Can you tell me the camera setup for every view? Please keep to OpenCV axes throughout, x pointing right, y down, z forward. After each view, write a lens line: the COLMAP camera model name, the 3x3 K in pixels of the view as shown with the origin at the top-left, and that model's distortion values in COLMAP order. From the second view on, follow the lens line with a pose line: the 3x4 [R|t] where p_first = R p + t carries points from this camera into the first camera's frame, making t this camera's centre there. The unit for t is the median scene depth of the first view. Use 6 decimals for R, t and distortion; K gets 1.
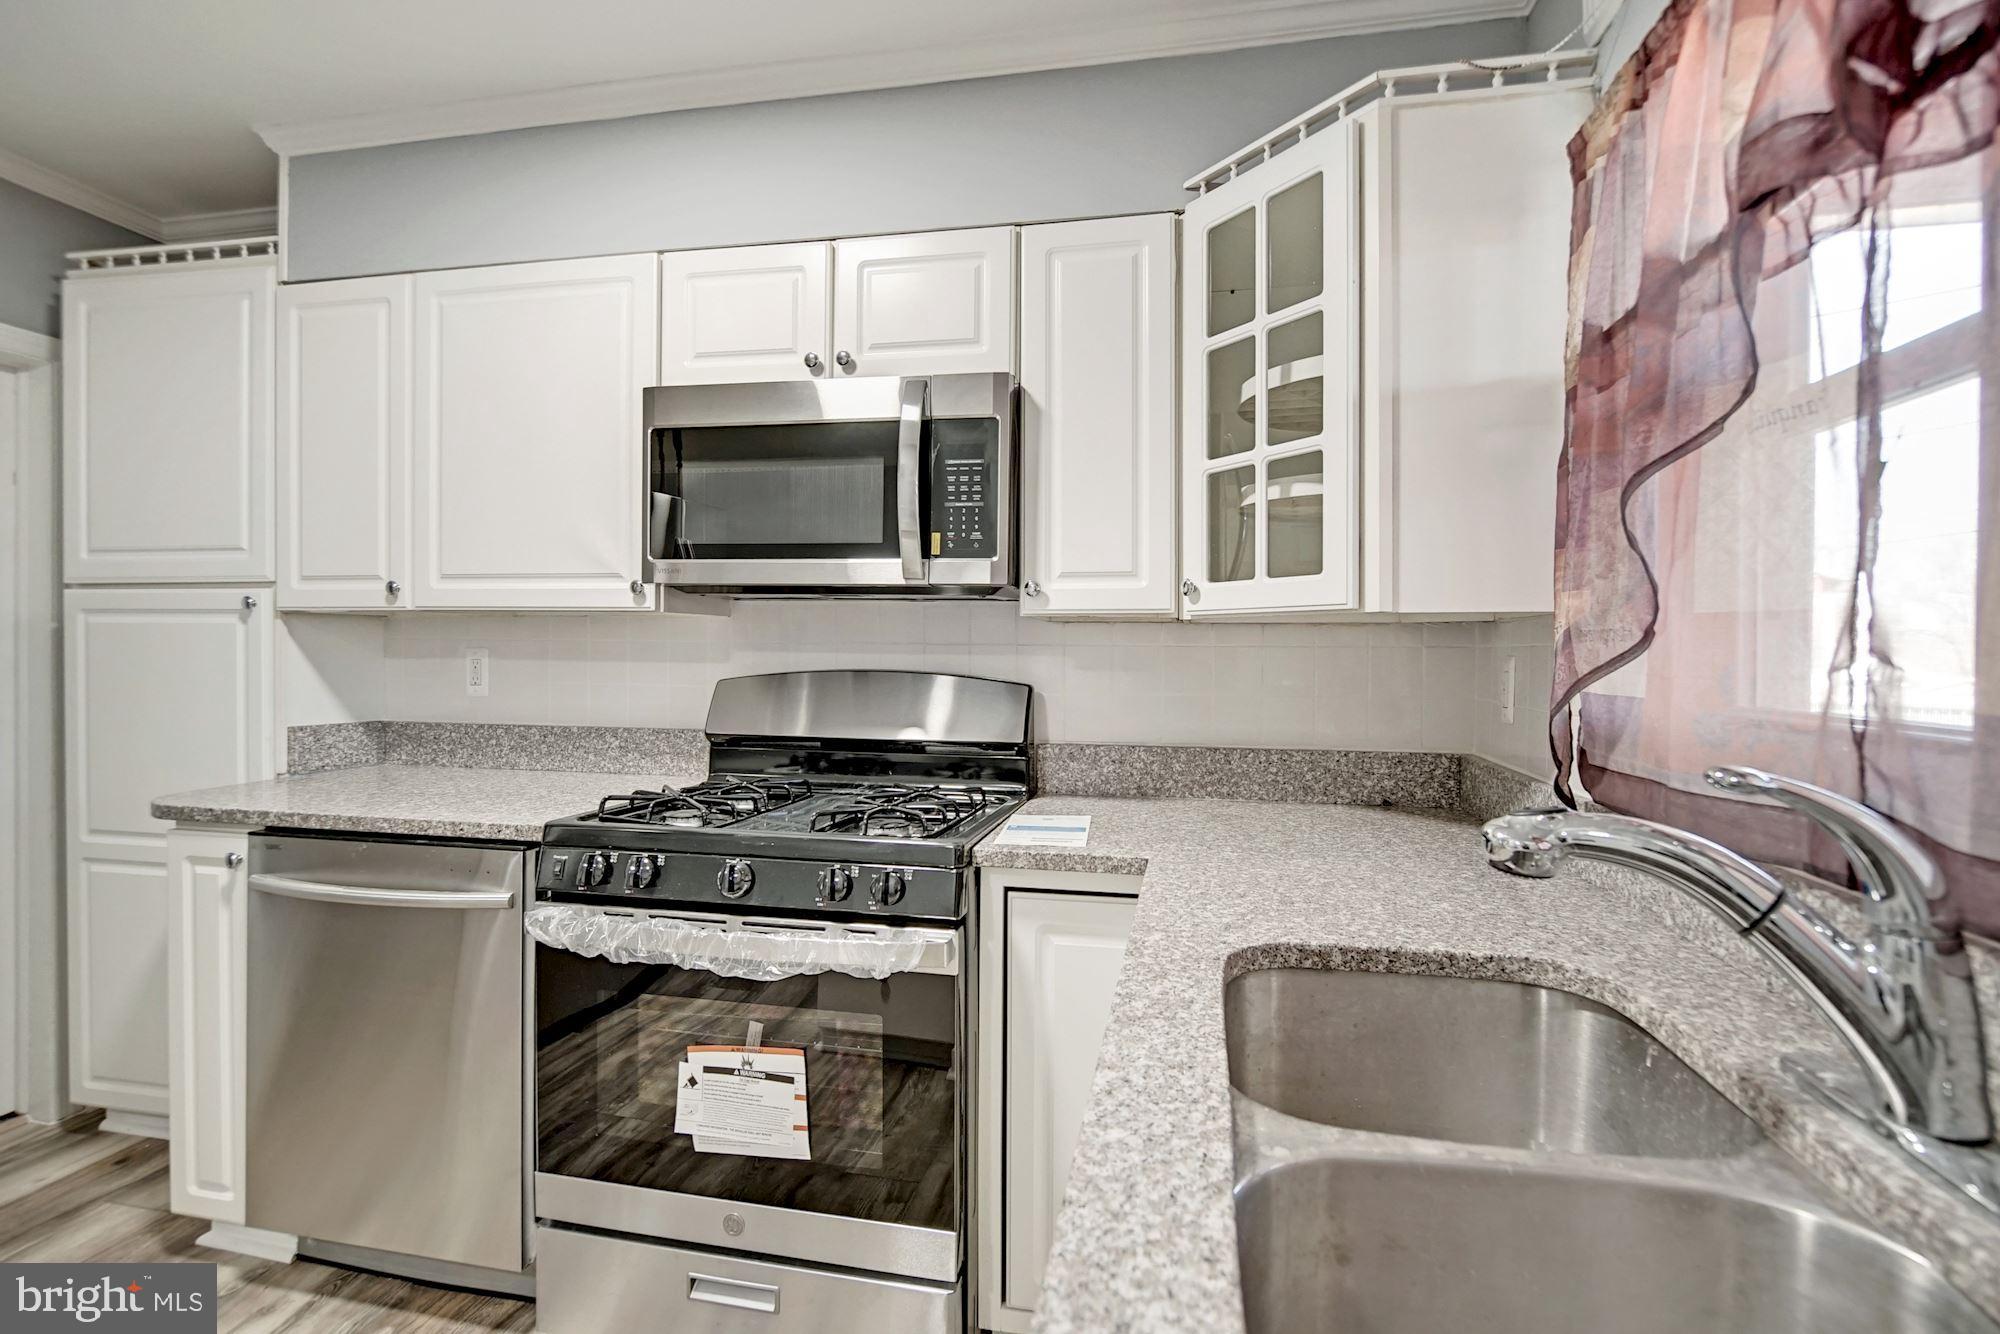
lens RADIAL K [[939.3, 0, 1010.7], [0, 939.3, 650.4], [0, 0, 1]] dist [-0.009042, -0.000363]
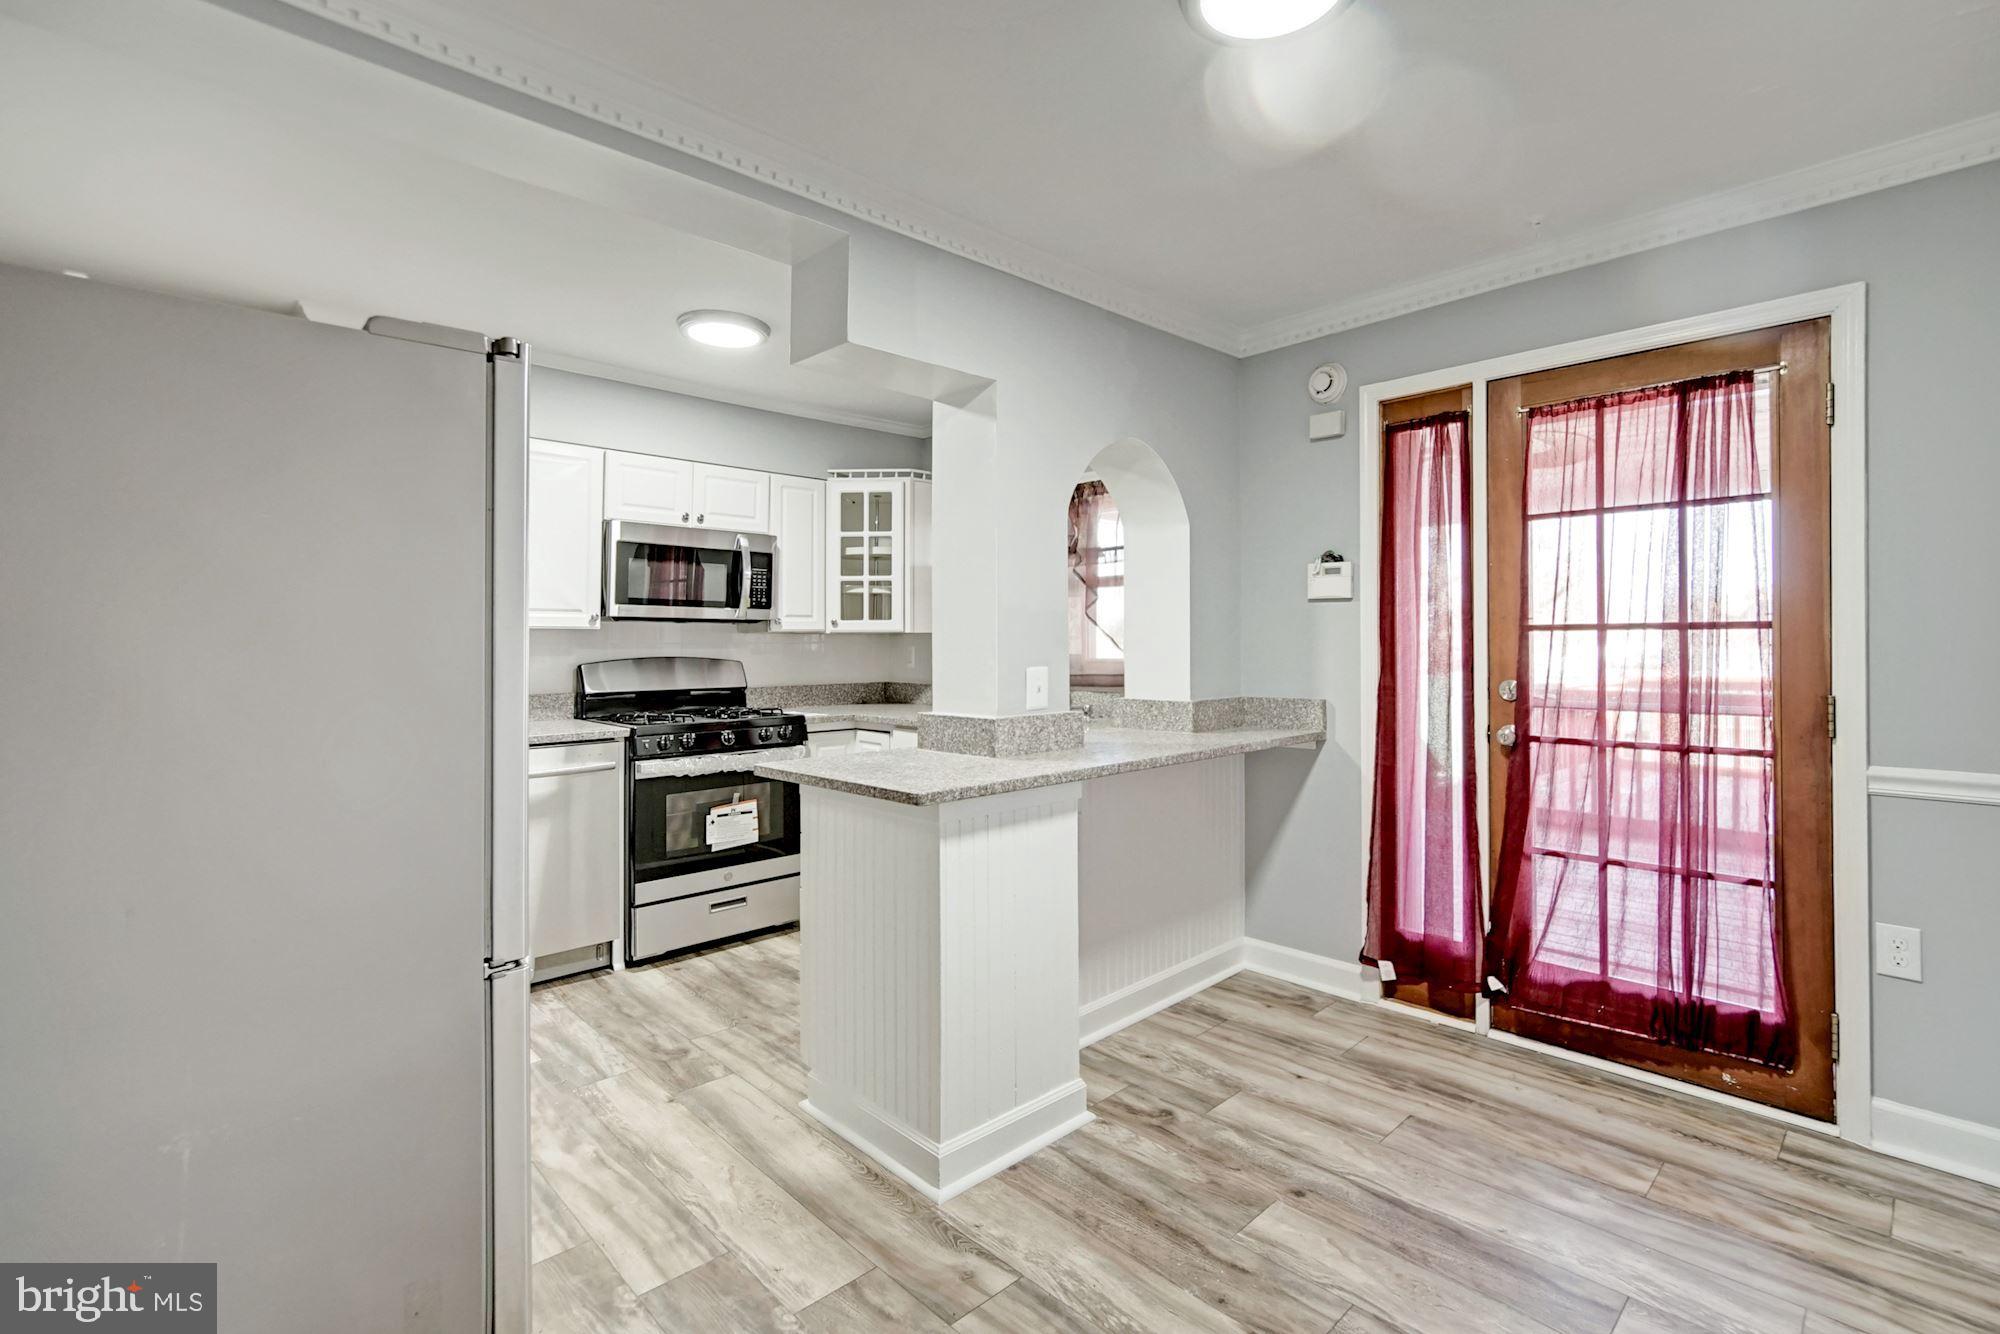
lens RADIAL K [[902.6, 0, 1023.2], [0, 902.6, 581.8], [0, 0, 1]] dist [-0.001720, -0.000214]
pose [[0.568905, 0.041831, 0.821339, -1.749574], [0.011615, 0.998197, -0.058884, -0.023460], [-0.822321, 0.043039, 0.567393, -0.995026]]
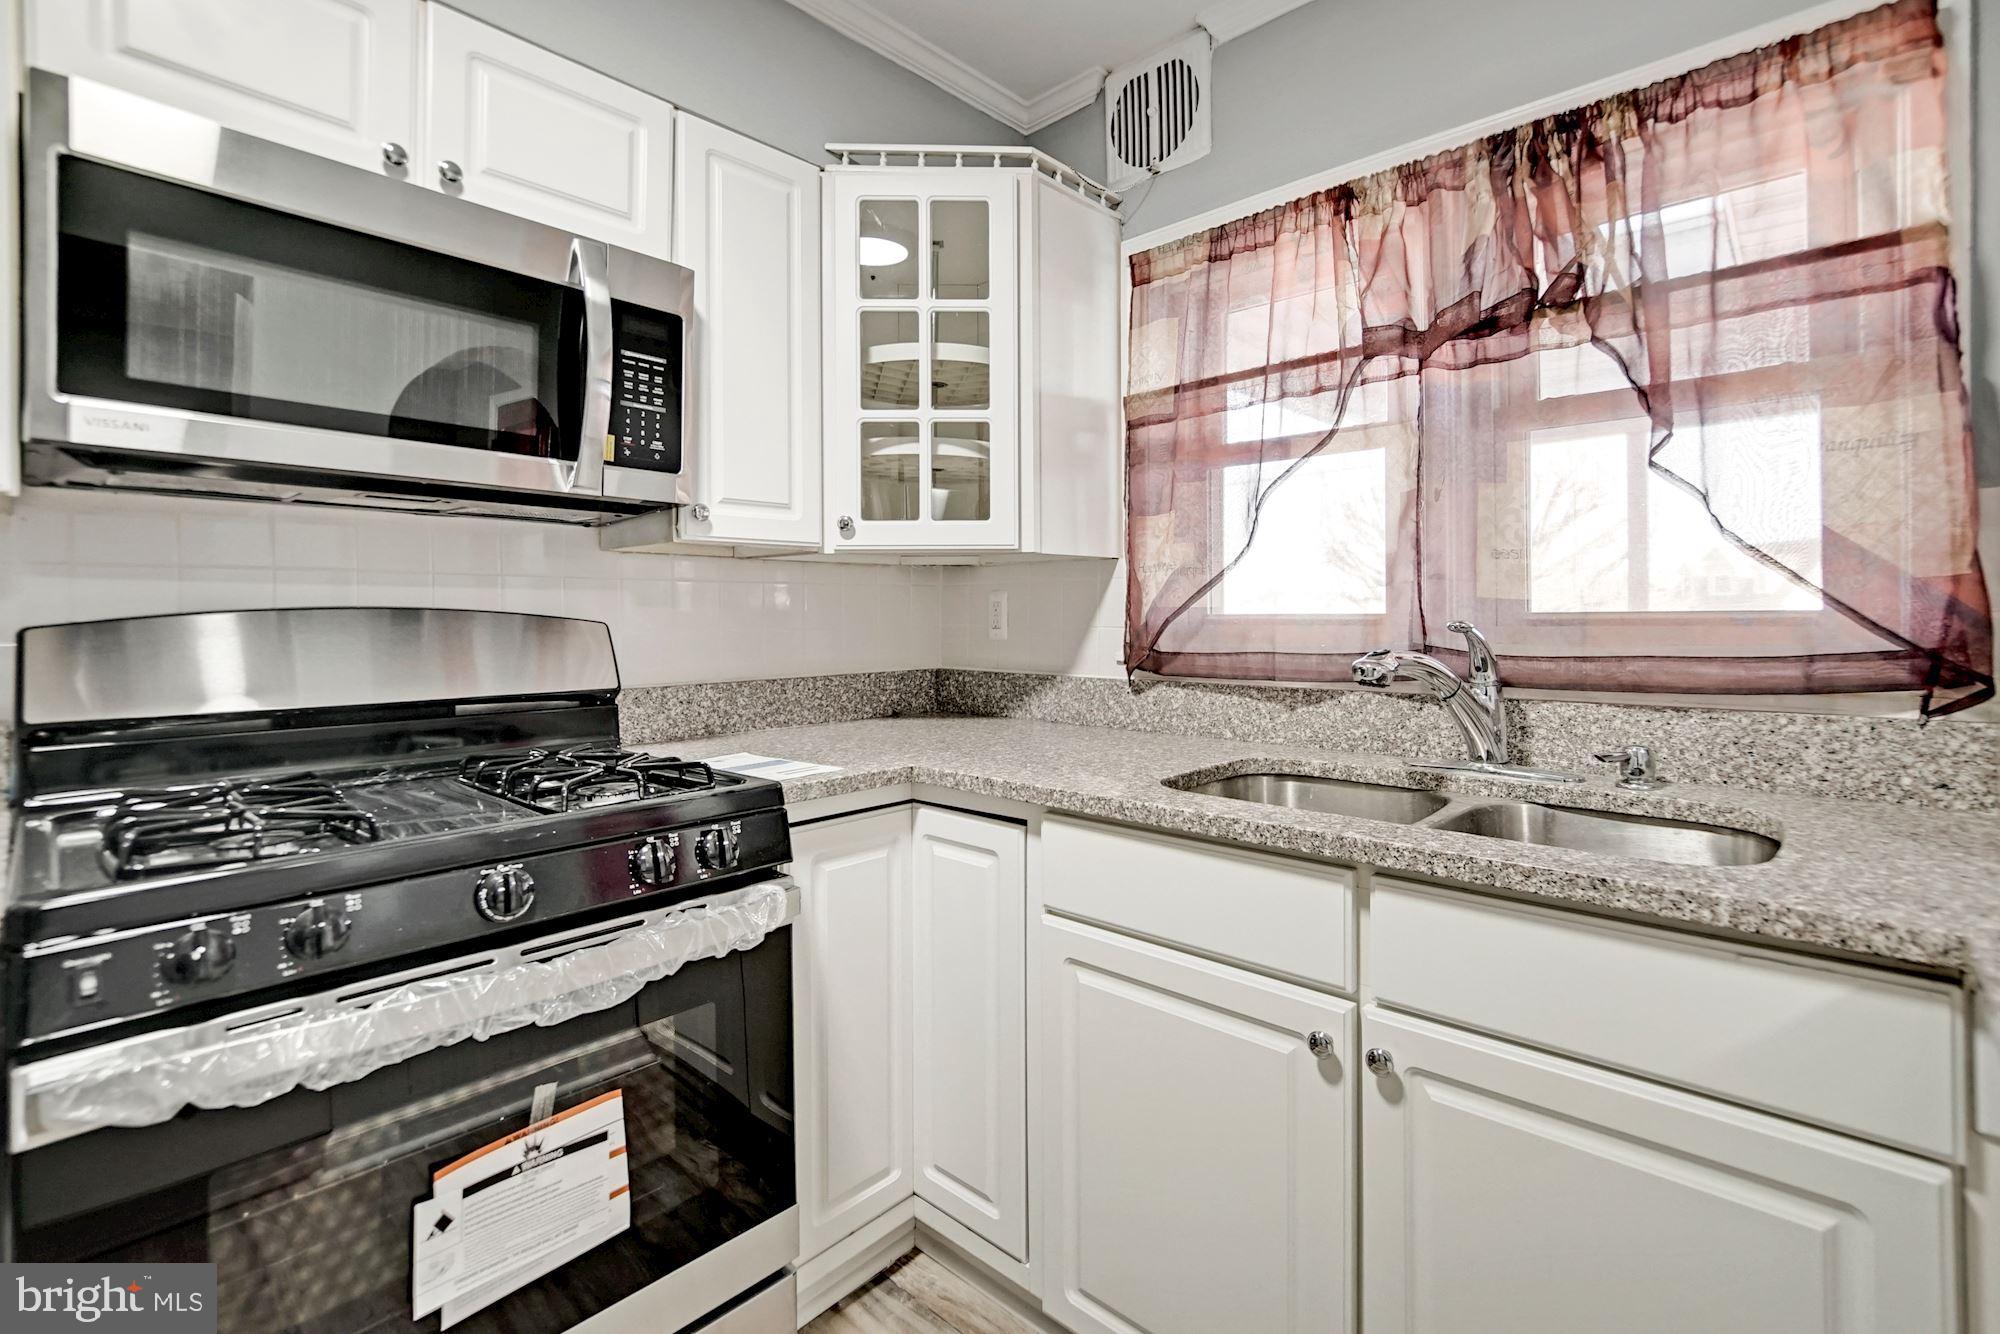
lens RADIAL K [[902.6, 0, 1021.8], [0, 902.6, 601.3], [0, 0, 1]] dist [-0.001720, -0.000214]
pose [[0.518879, 0.001518, 0.854846, -0.627692], [0.009276, 0.999930, -0.007406, 0.034036], [-0.854797, 0.011773, 0.518828, 0.305946]]
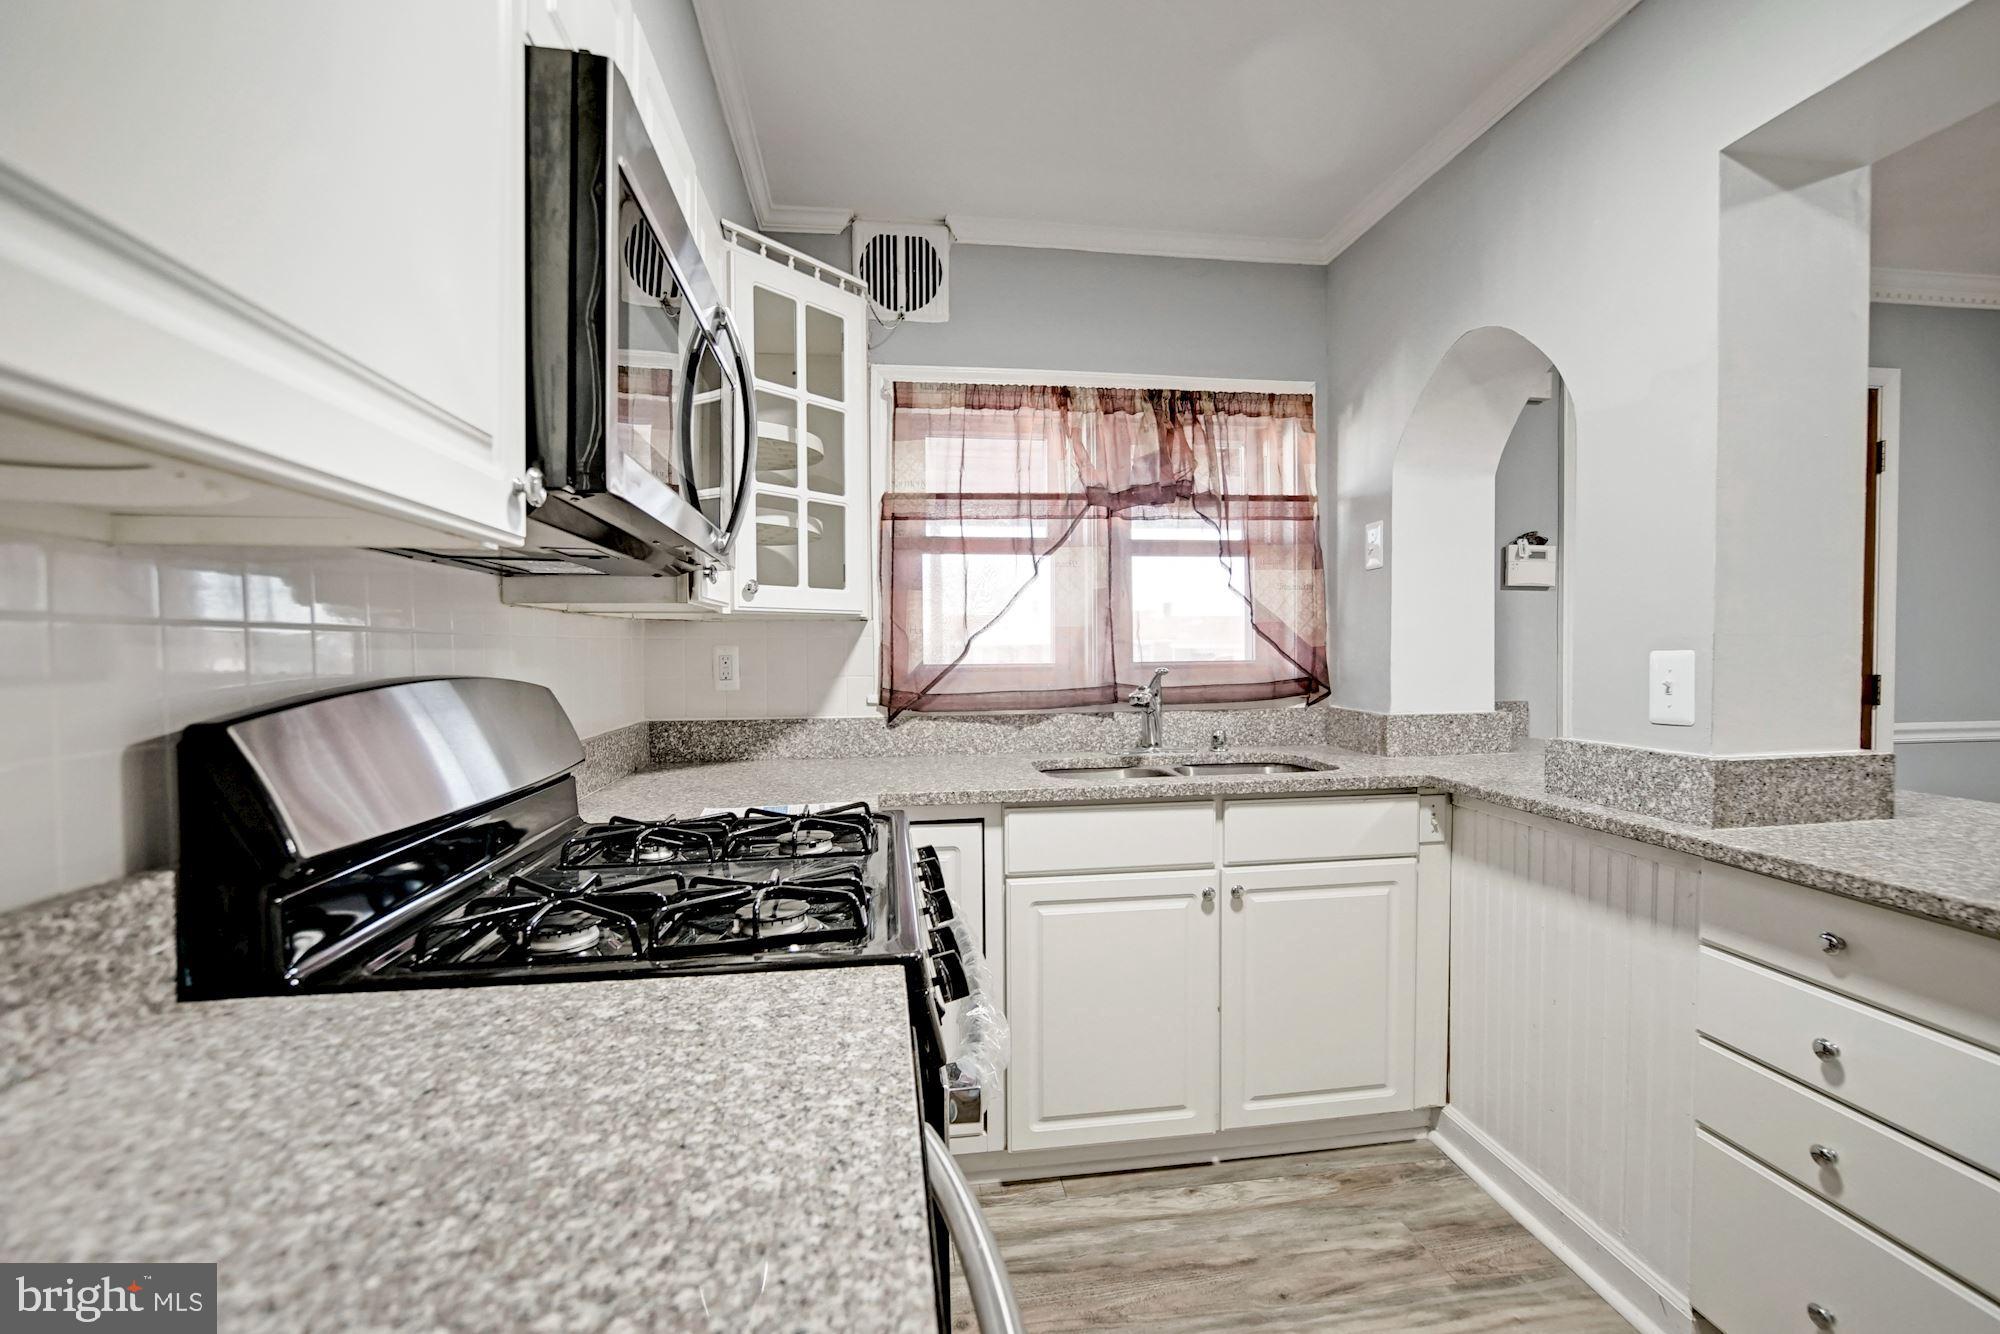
lens RADIAL K [[902.6, 0, 1008.4], [0, 902.6, 658.3], [0, 0, 1]] dist [-0.001720, -0.000214]
pose [[-0.329519, -0.017679, 0.943983, -1.032004], [0.006809, 0.999754, 0.021100, 0.000174], [-0.944124, 0.013381, -0.329318, 1.130246]]
